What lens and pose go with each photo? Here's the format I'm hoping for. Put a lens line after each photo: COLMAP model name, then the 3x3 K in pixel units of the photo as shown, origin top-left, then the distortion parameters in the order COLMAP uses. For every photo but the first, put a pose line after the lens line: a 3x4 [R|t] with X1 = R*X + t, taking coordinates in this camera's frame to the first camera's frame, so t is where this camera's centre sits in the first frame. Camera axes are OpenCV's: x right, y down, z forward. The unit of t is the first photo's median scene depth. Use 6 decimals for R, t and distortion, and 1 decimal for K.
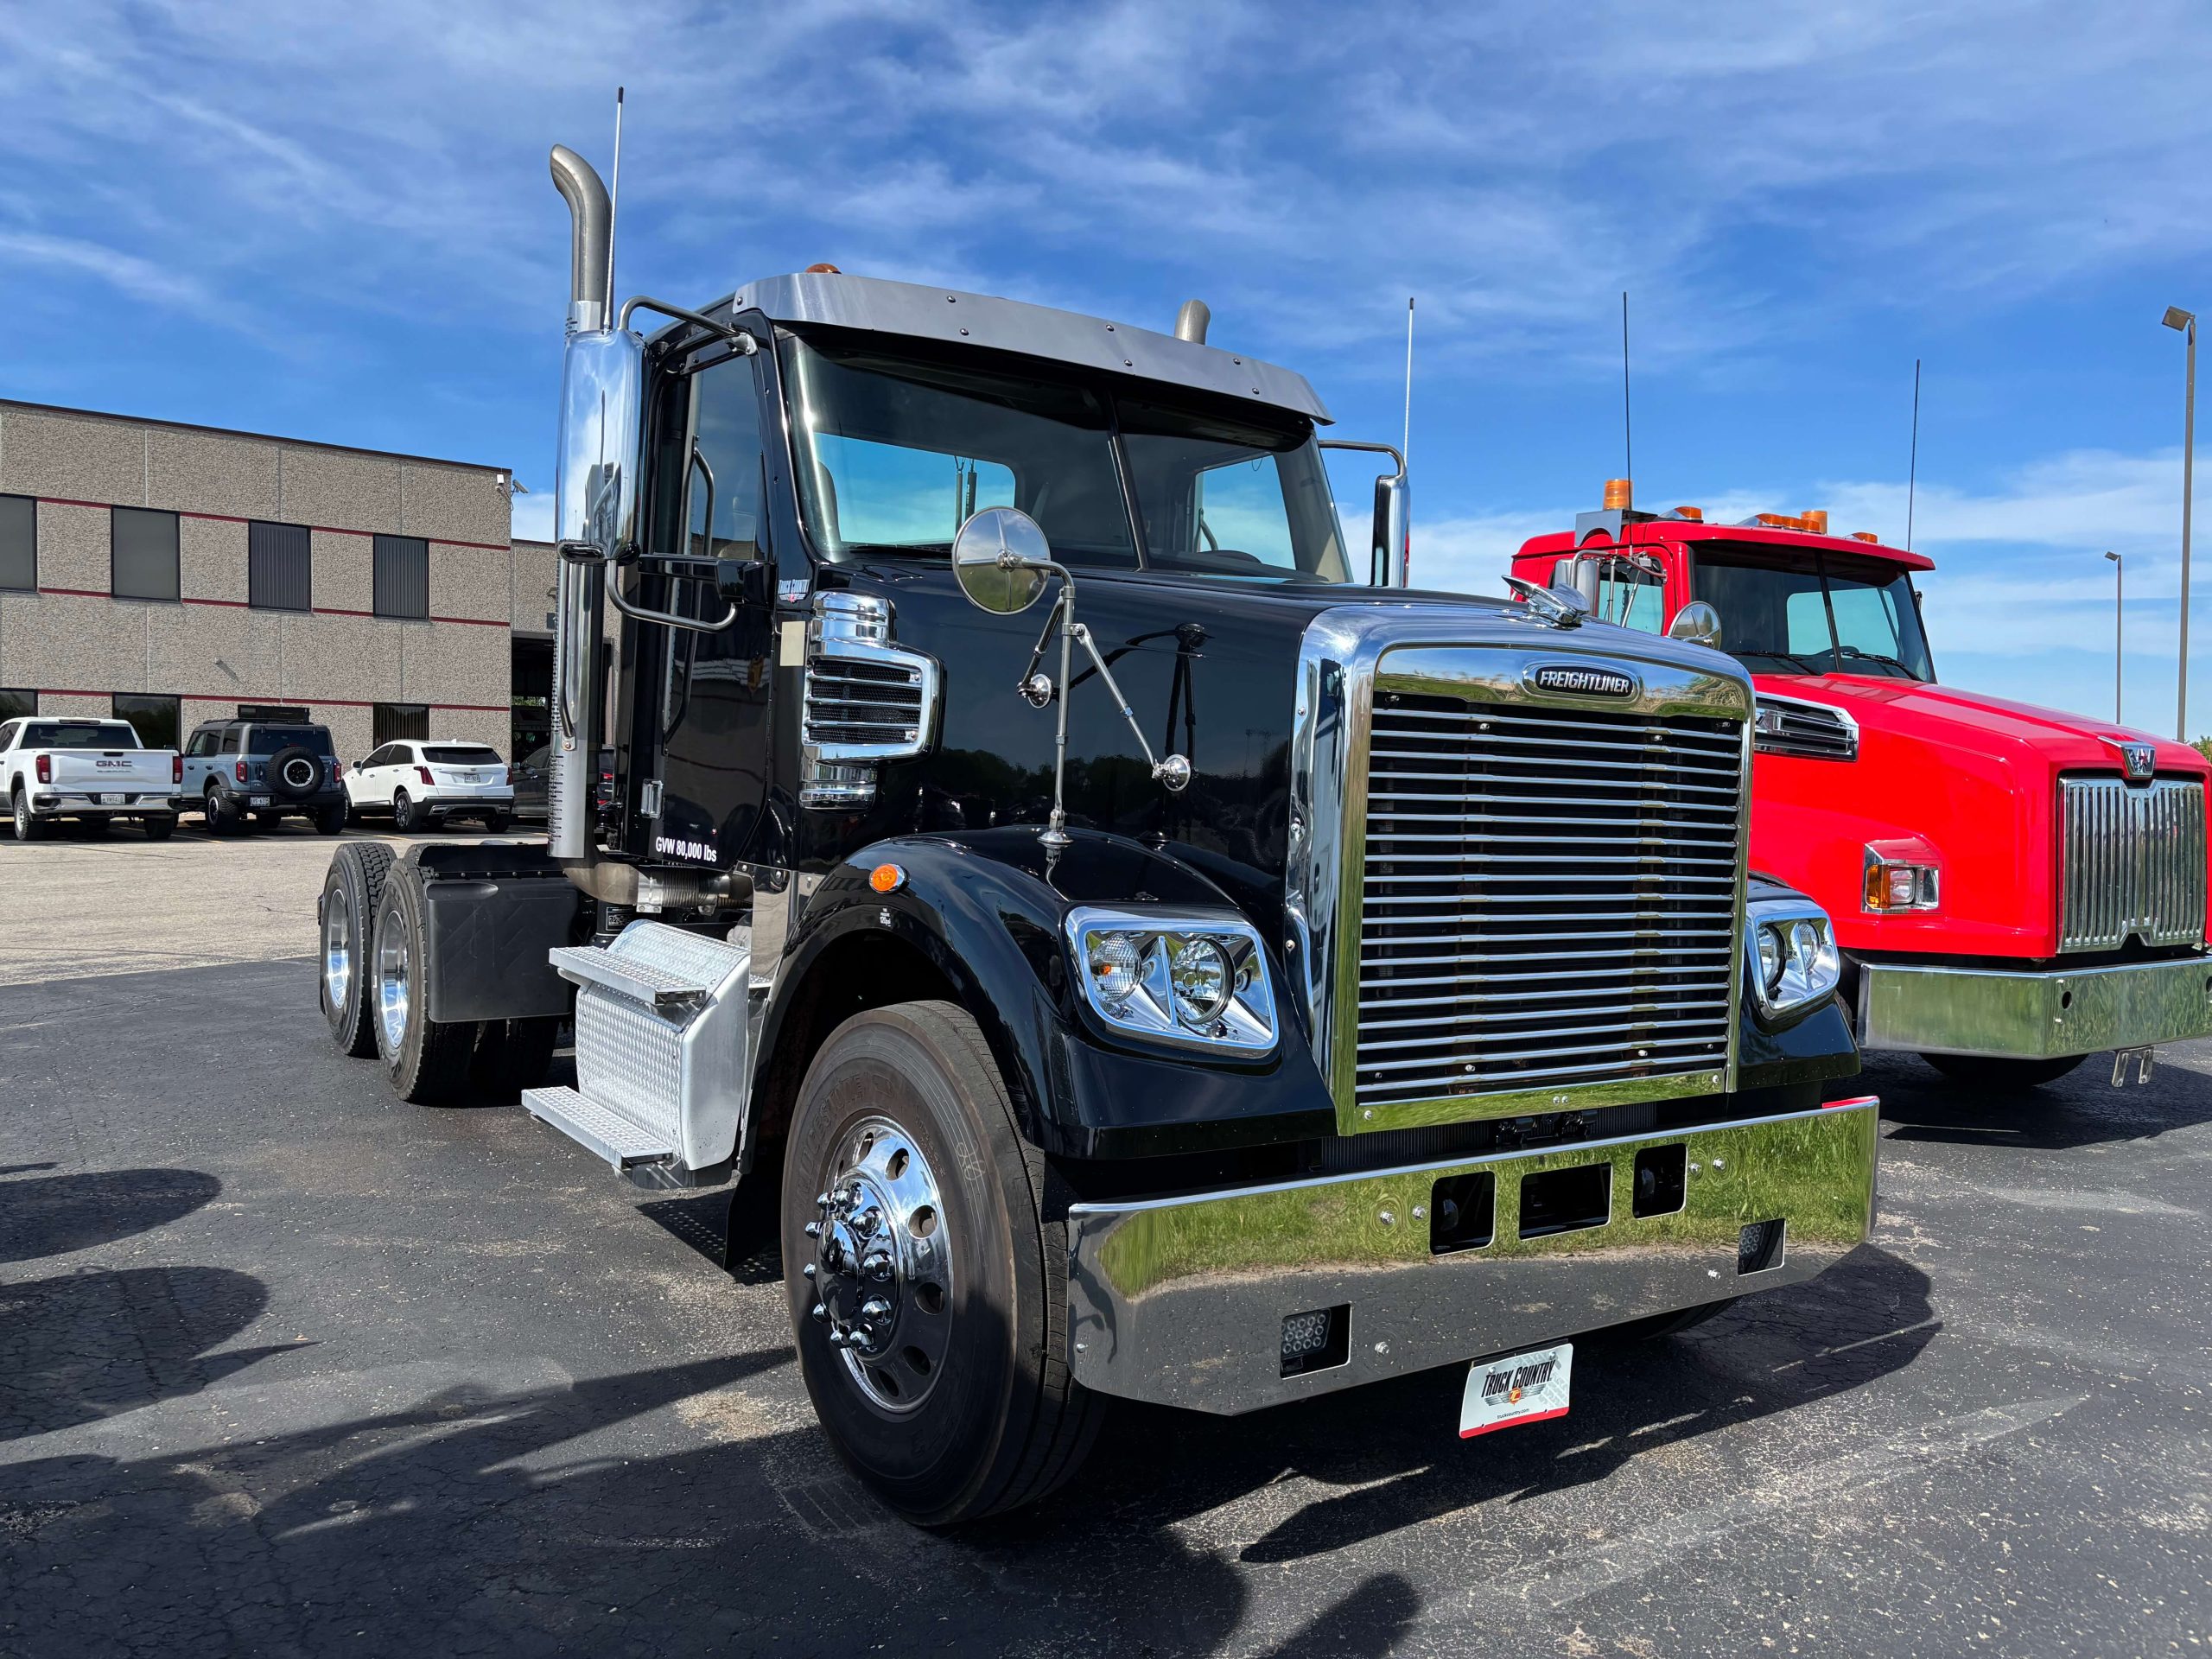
lens RADIAL K [[1688.1, 0, 1086.5], [0, 1688.1, 841.4], [0, 0, 1]] dist [0.037307, -0.037212]
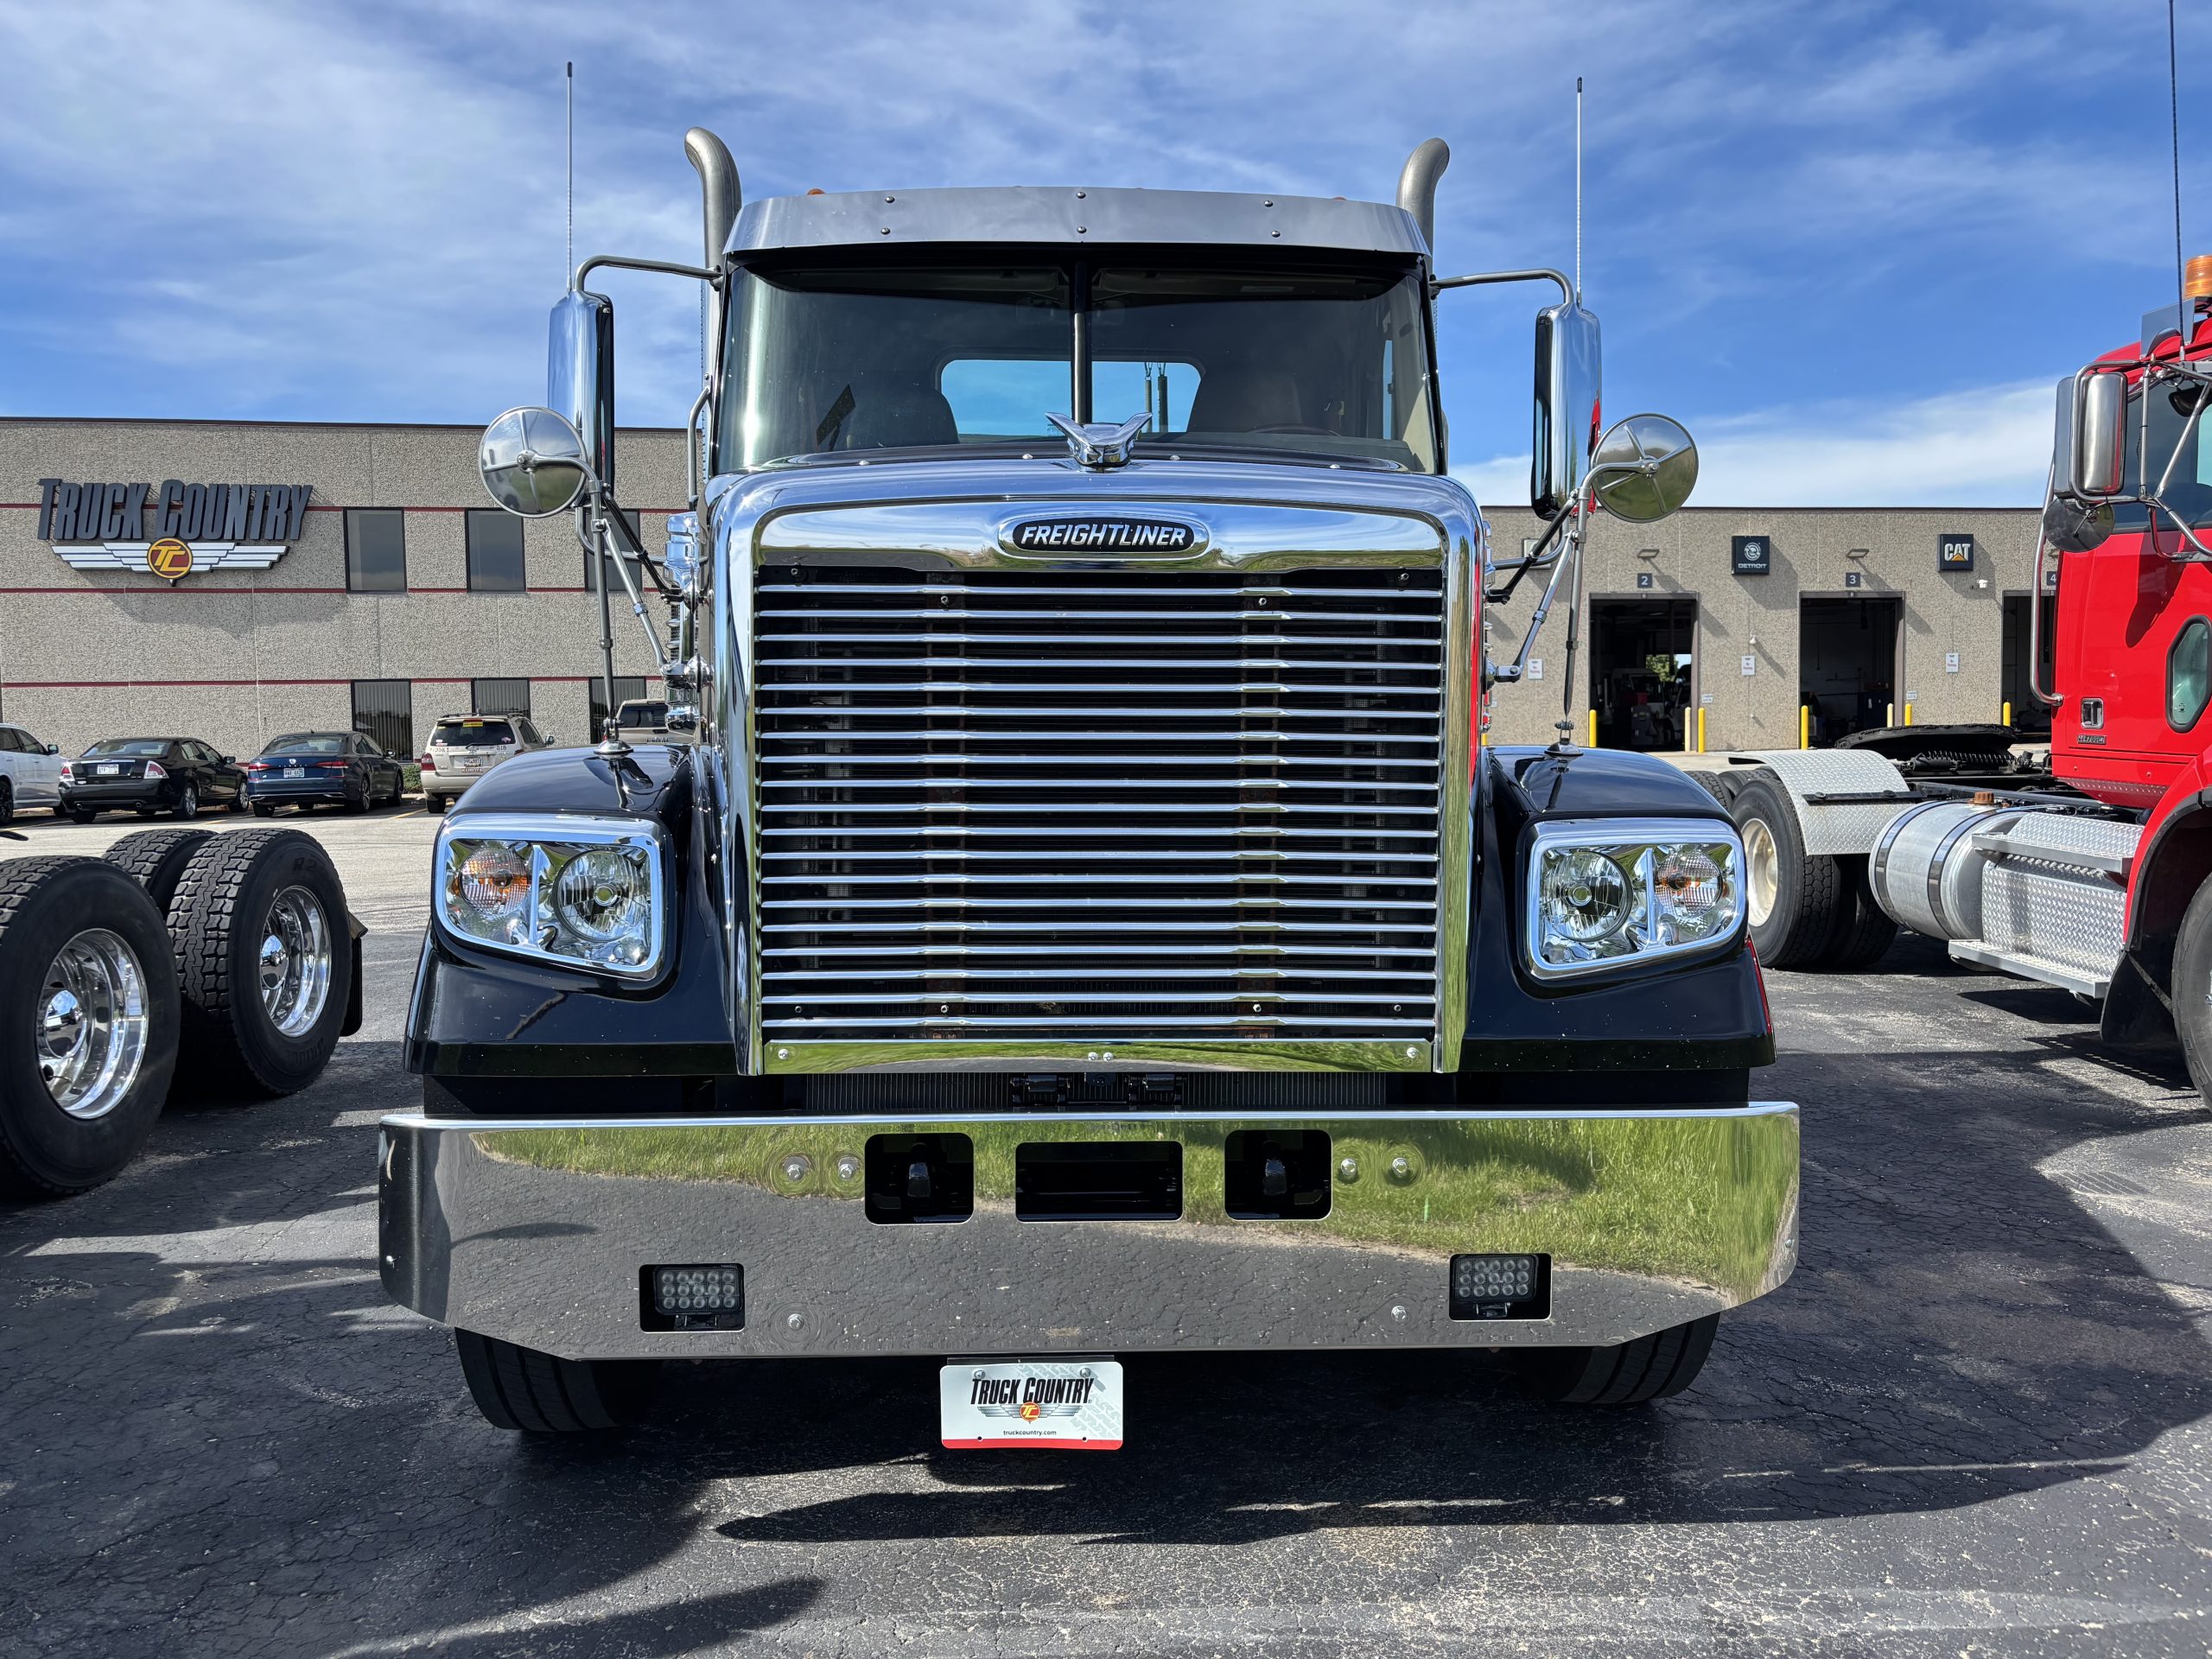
lens RADIAL K [[1688.1, 0, 1127.7], [0, 1688.1, 839.9], [0, 0, 1]] dist [0.037307, -0.037212]
pose [[0.843113, 0.001729, -0.537733, 0.699105], [0.010127, 0.999766, 0.019093, 0.032083], [0.537641, -0.021543, 0.842899, 0.319729]]
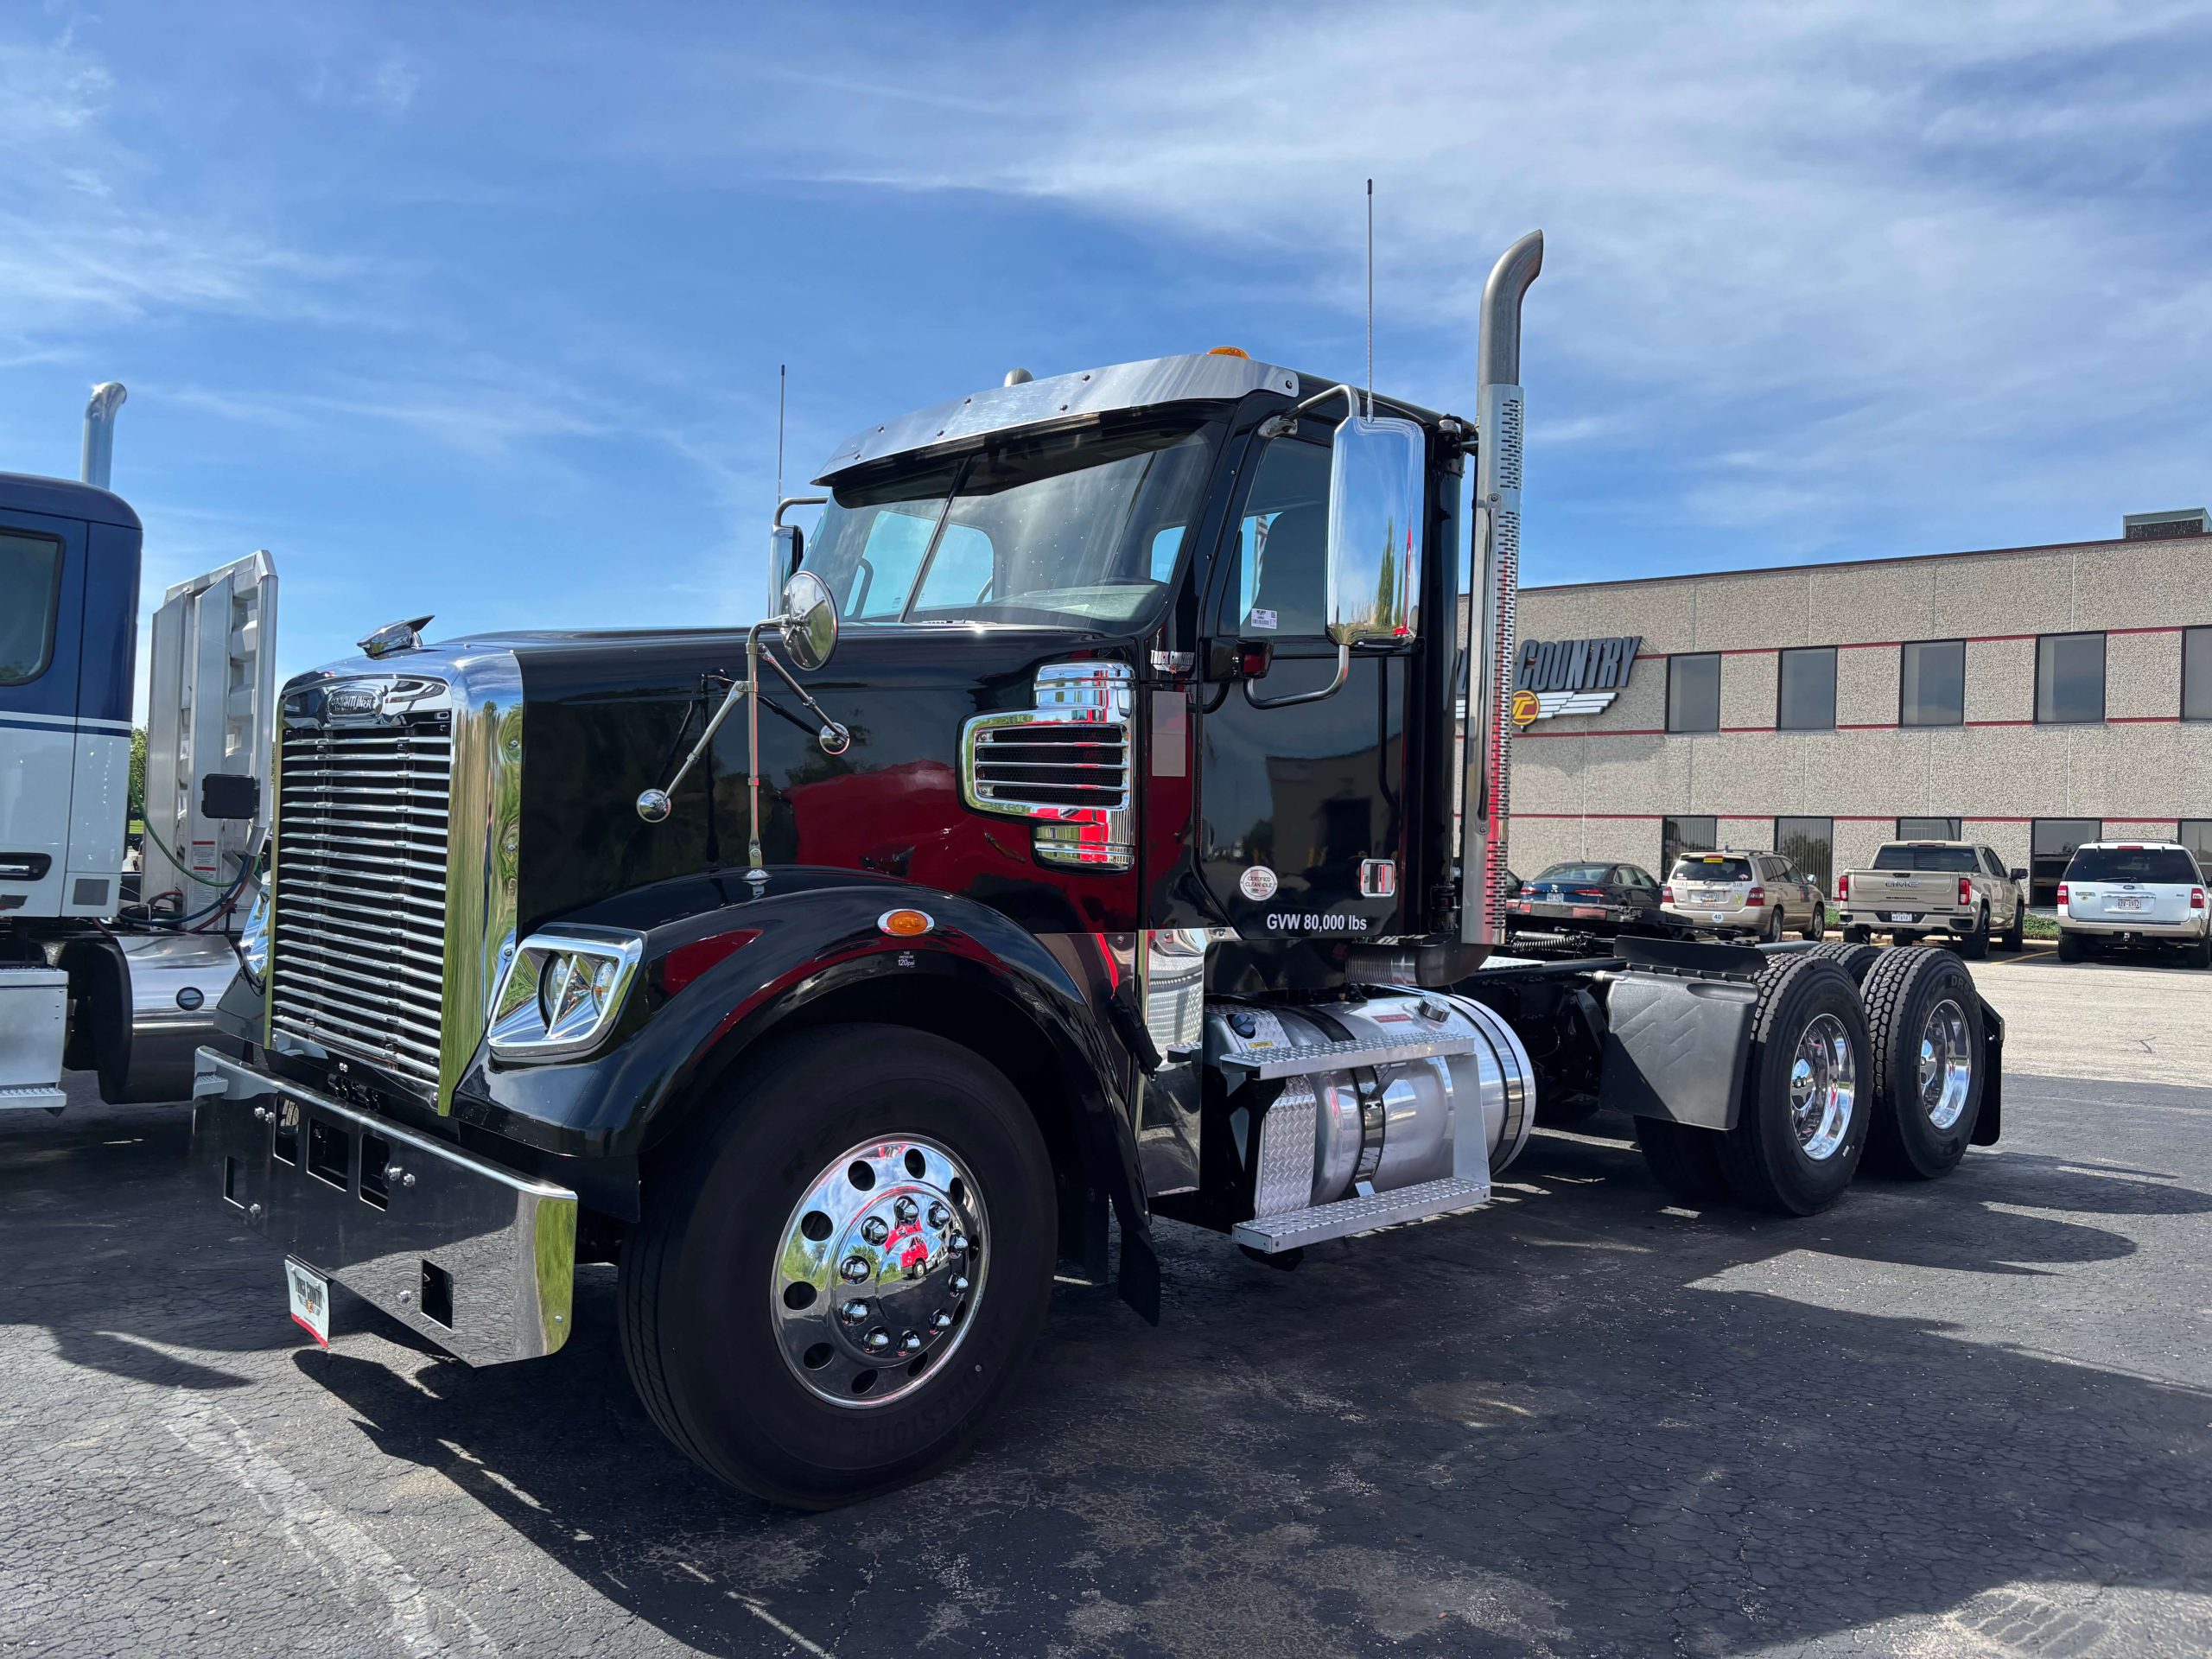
lens RADIAL K [[1688.1, 0, 1102.2], [0, 1688.1, 815.4], [0, 0, 1]] dist [0.037307, -0.037212]
pose [[0.154685, -0.036196, -0.987301, 1.302465], [-0.069732, 0.996436, -0.047456, -0.008730], [0.985500, 0.076187, 0.151610, 1.119645]]
